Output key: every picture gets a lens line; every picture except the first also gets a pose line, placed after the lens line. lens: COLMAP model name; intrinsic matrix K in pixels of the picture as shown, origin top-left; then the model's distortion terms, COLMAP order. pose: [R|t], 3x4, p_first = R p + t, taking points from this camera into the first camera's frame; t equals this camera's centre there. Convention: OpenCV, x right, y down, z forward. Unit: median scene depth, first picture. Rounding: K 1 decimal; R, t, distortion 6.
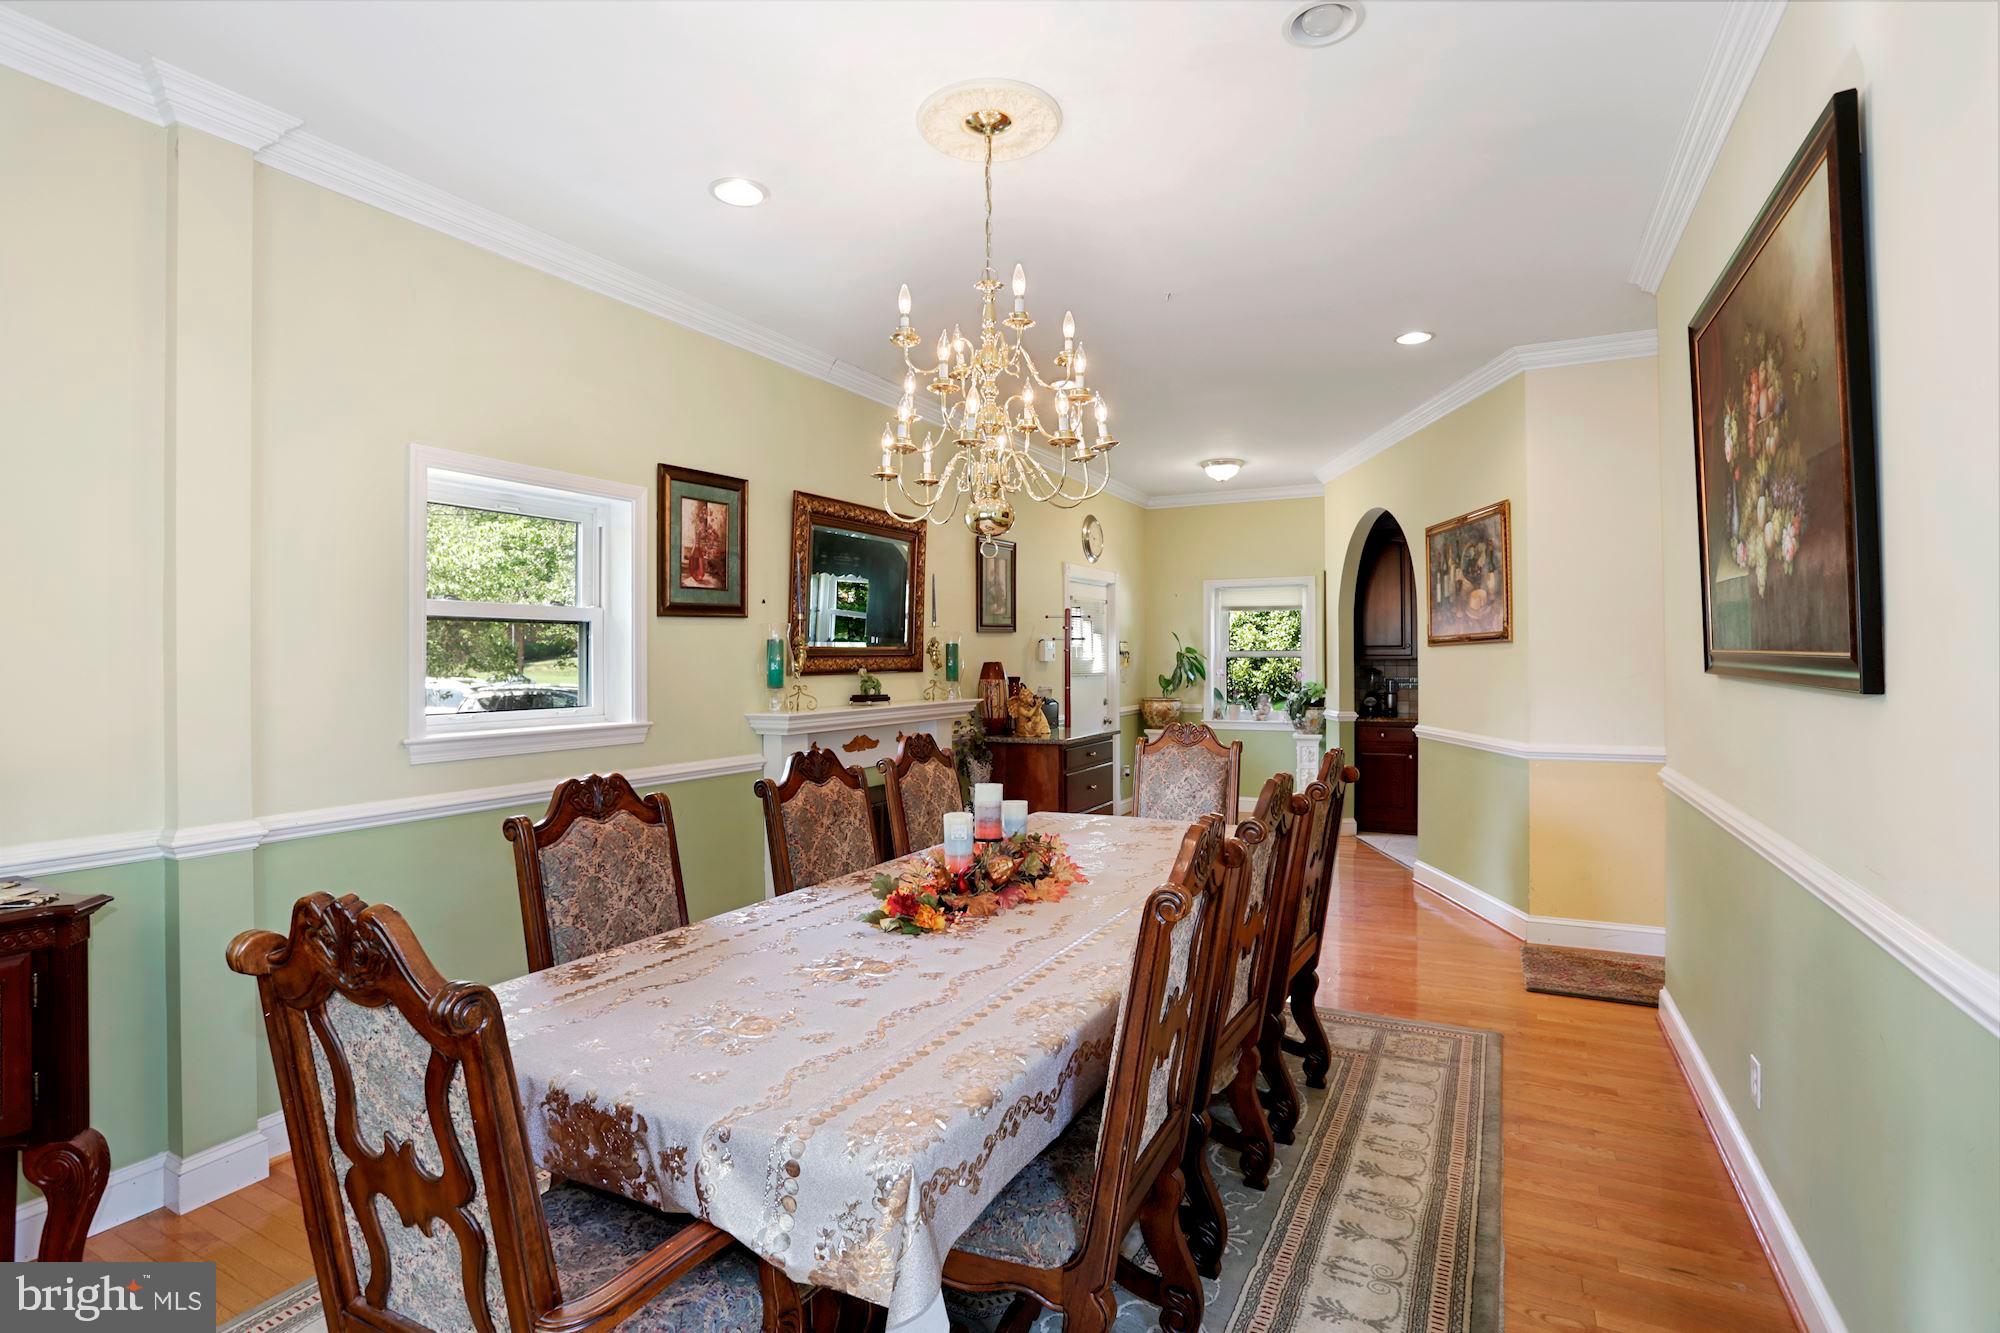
lens RADIAL K [[957.2, 0, 999.7], [0, 957.2, 653.6], [0, 0, 1]] dist [-0.033252, 0.000130]
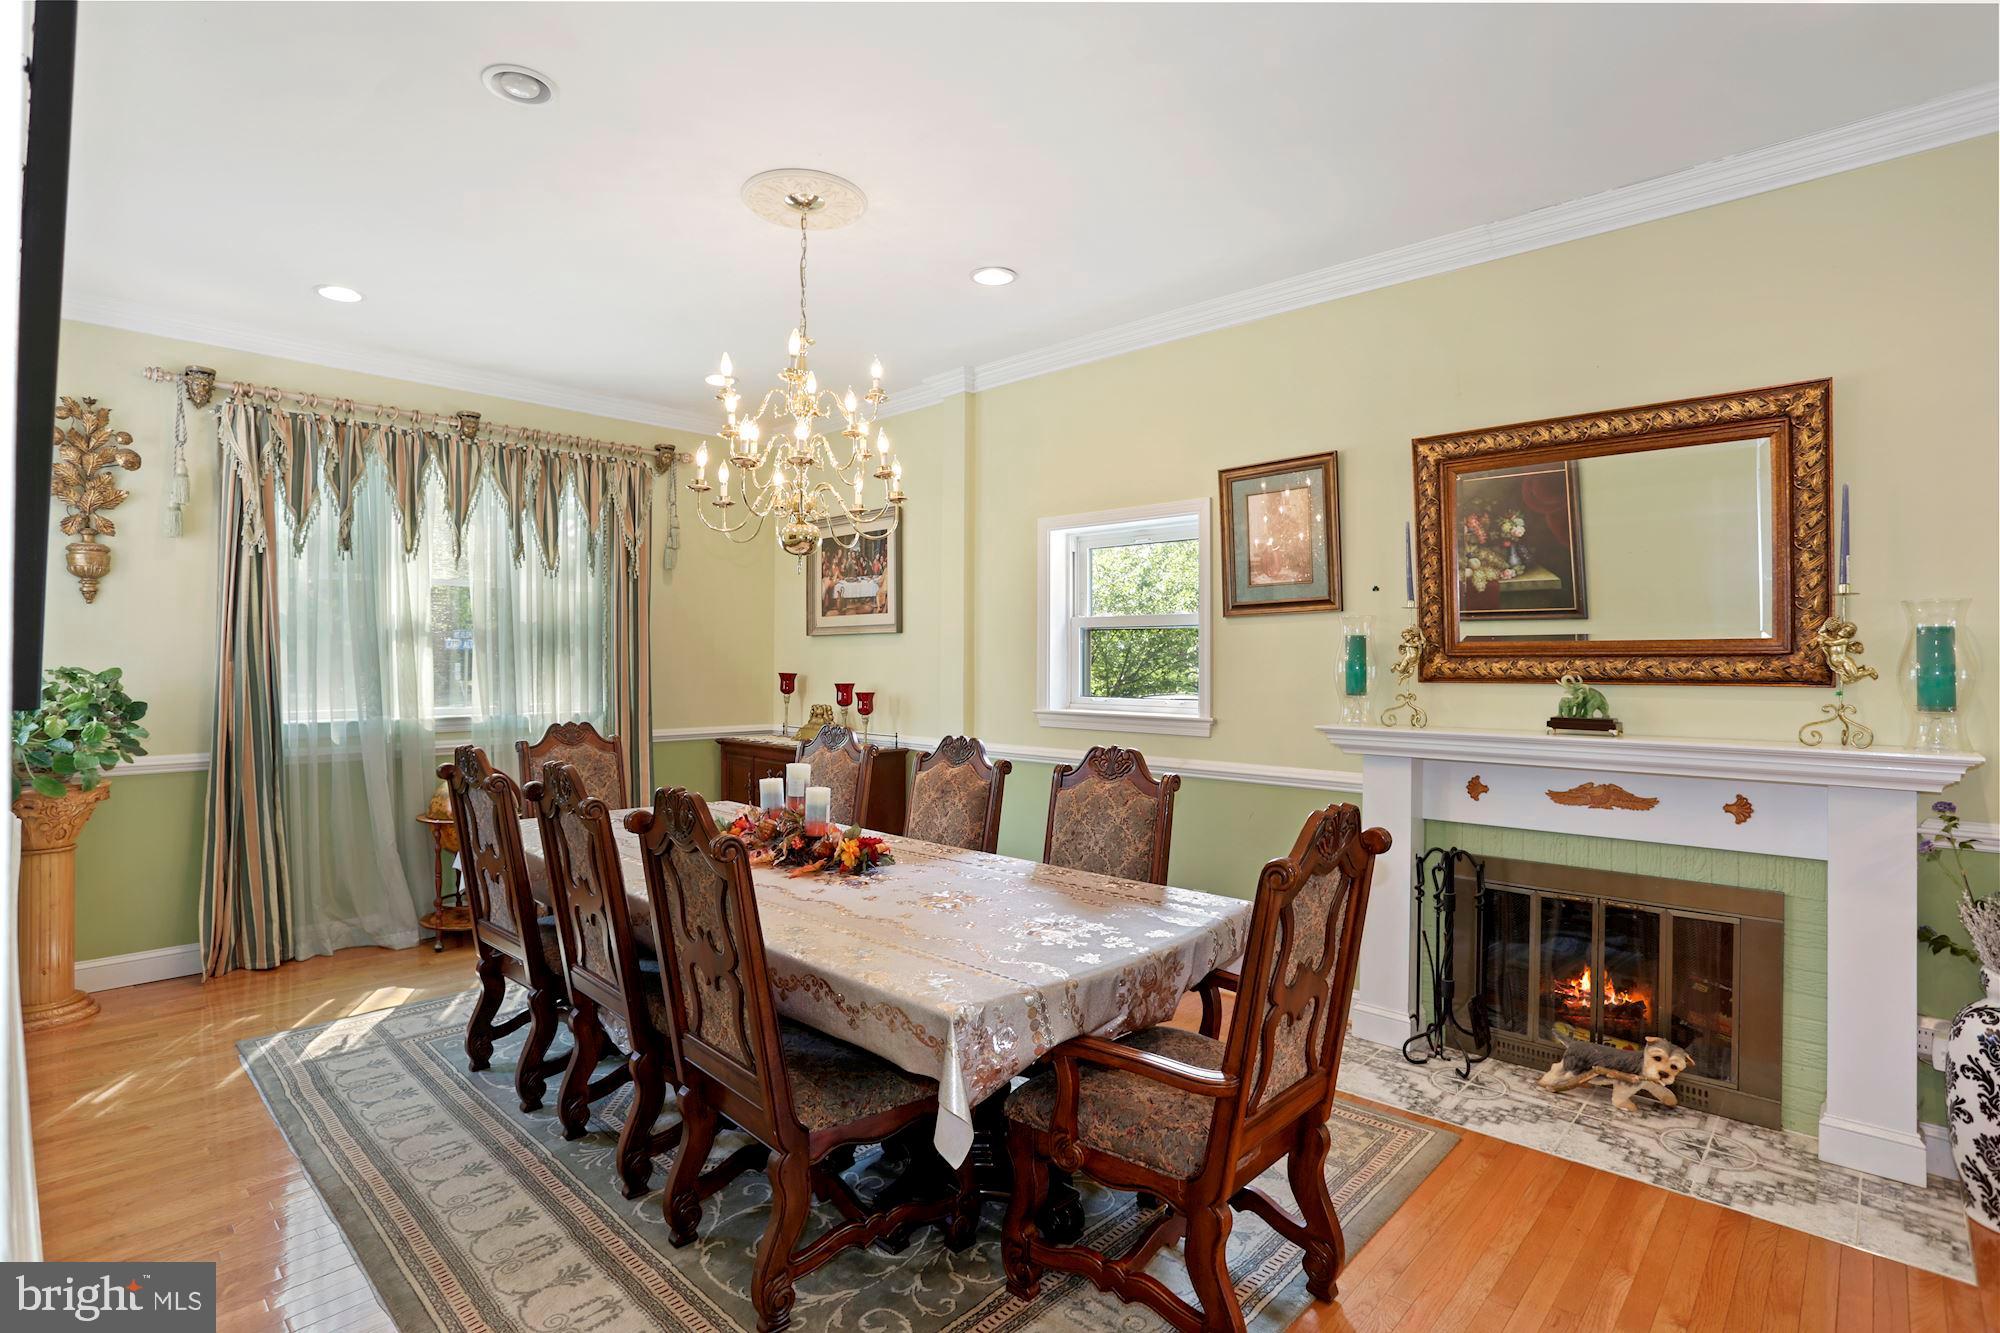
lens RADIAL K [[957.2, 0, 999.8], [0, 957.2, 662.9], [0, 0, 1]] dist [-0.033252, 0.000130]
pose [[-0.252402, 0.004553, -0.967612, 0.627967], [0.000910, 0.999990, 0.004468, 0.005199], [0.967622, 0.000247, -0.252403, 0.905497]]
